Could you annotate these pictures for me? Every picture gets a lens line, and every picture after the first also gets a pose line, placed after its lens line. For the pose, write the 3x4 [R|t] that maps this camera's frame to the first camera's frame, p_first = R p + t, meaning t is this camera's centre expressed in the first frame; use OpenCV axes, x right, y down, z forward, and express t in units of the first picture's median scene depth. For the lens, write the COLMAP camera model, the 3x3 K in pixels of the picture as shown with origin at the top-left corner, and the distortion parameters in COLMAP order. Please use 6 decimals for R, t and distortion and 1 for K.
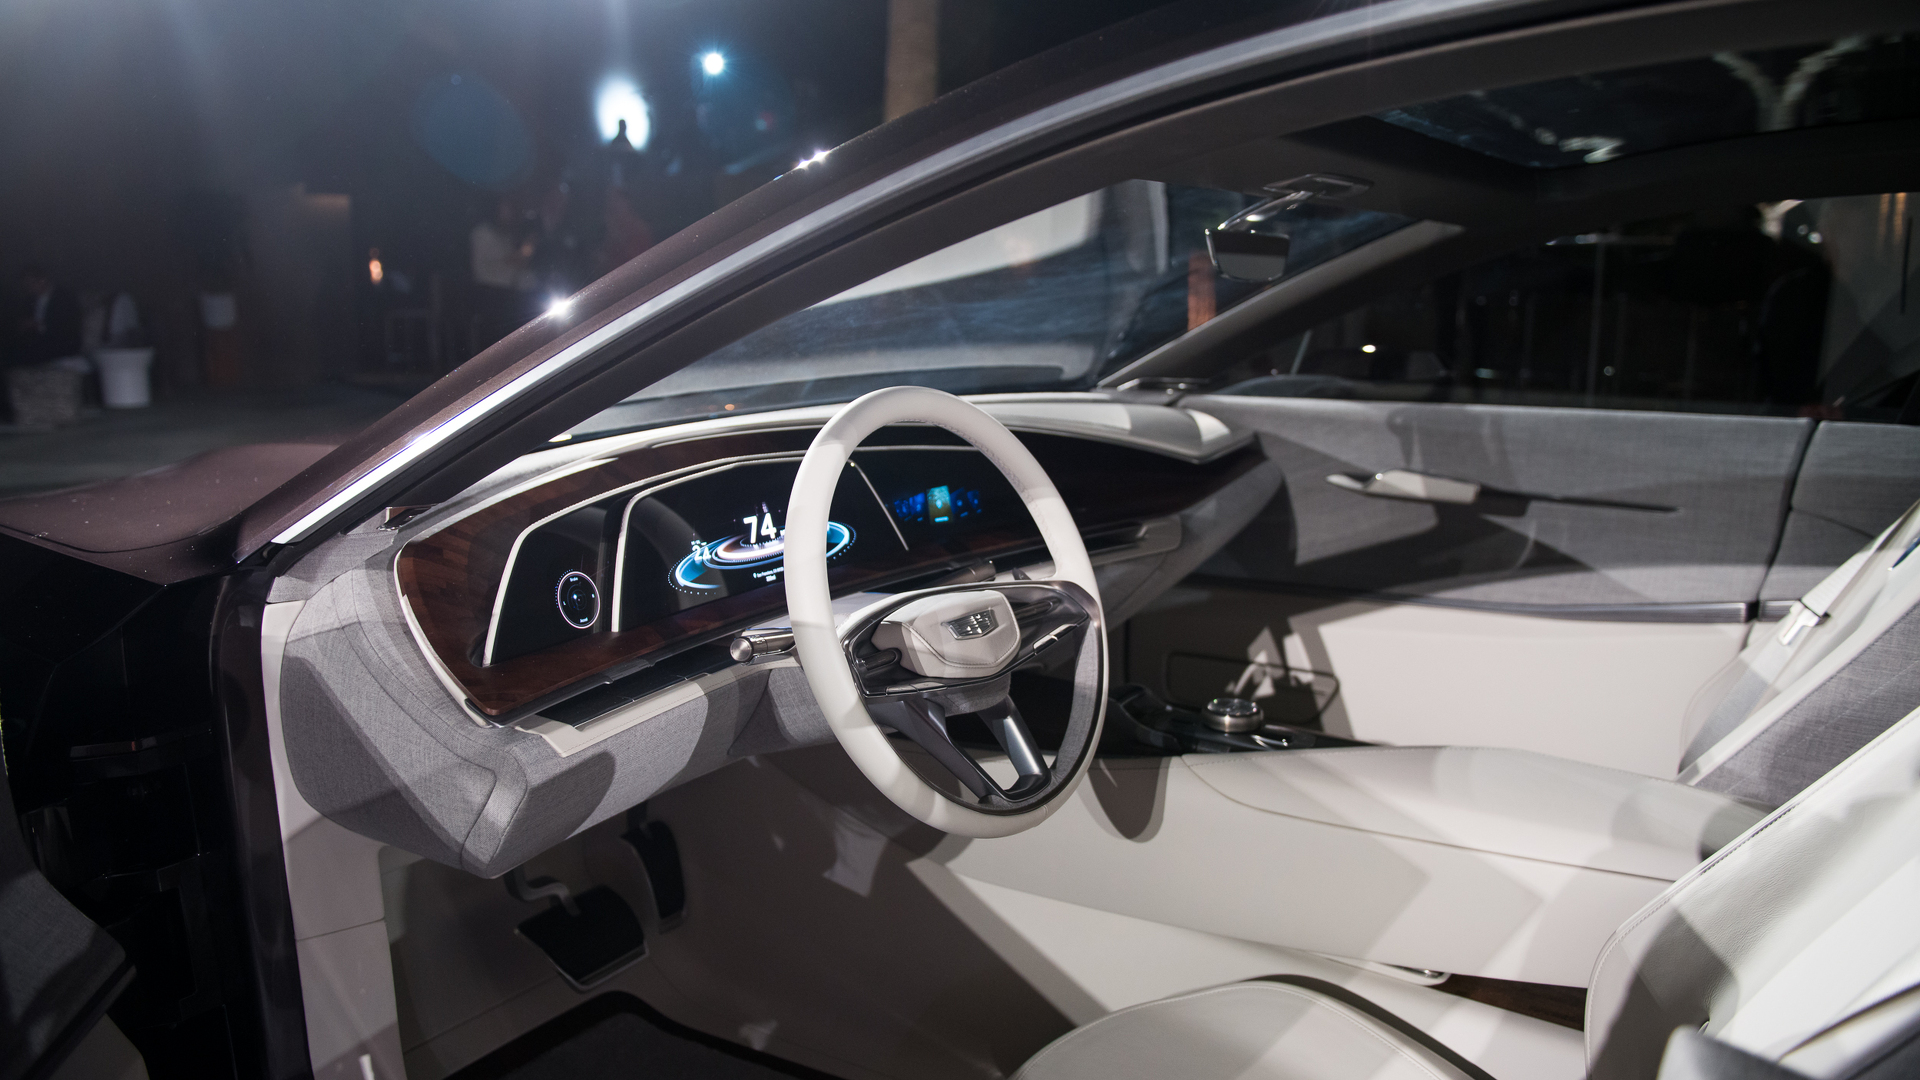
lens RADIAL K [[1326.4, 0, 962.2], [0, 1326.4, 562.1], [0, 0, 1]] dist [-0.066213, -0.001536]
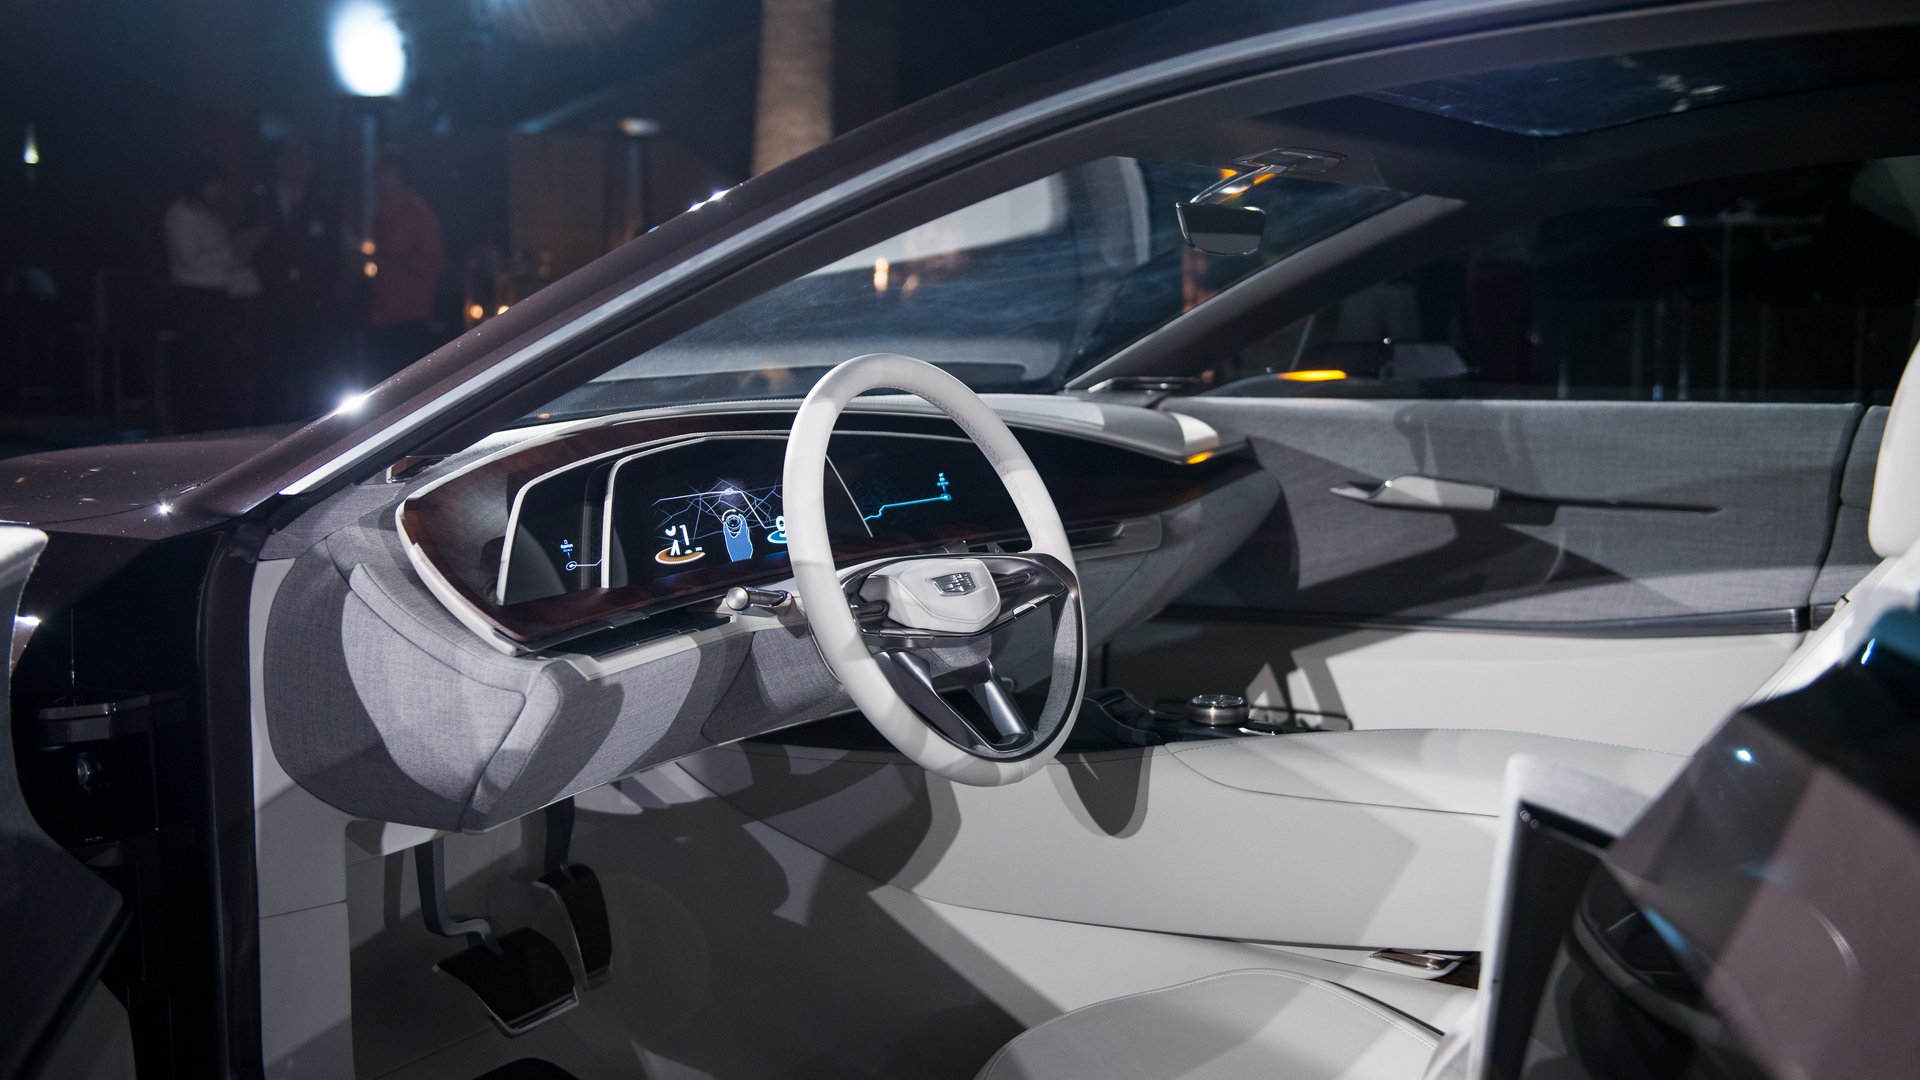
lens RADIAL K [[2088.6, 0, 960.0], [0, 2088.6, 540.0], [0, 0, 1]] dist [-0.002844, 0.009218]
pose [[0.998280, -0.008286, 0.058030, -0.055667], [0.013695, 0.995531, -0.093439, 0.112649], [-0.056996, 0.094073, 0.993932, -0.412433]]
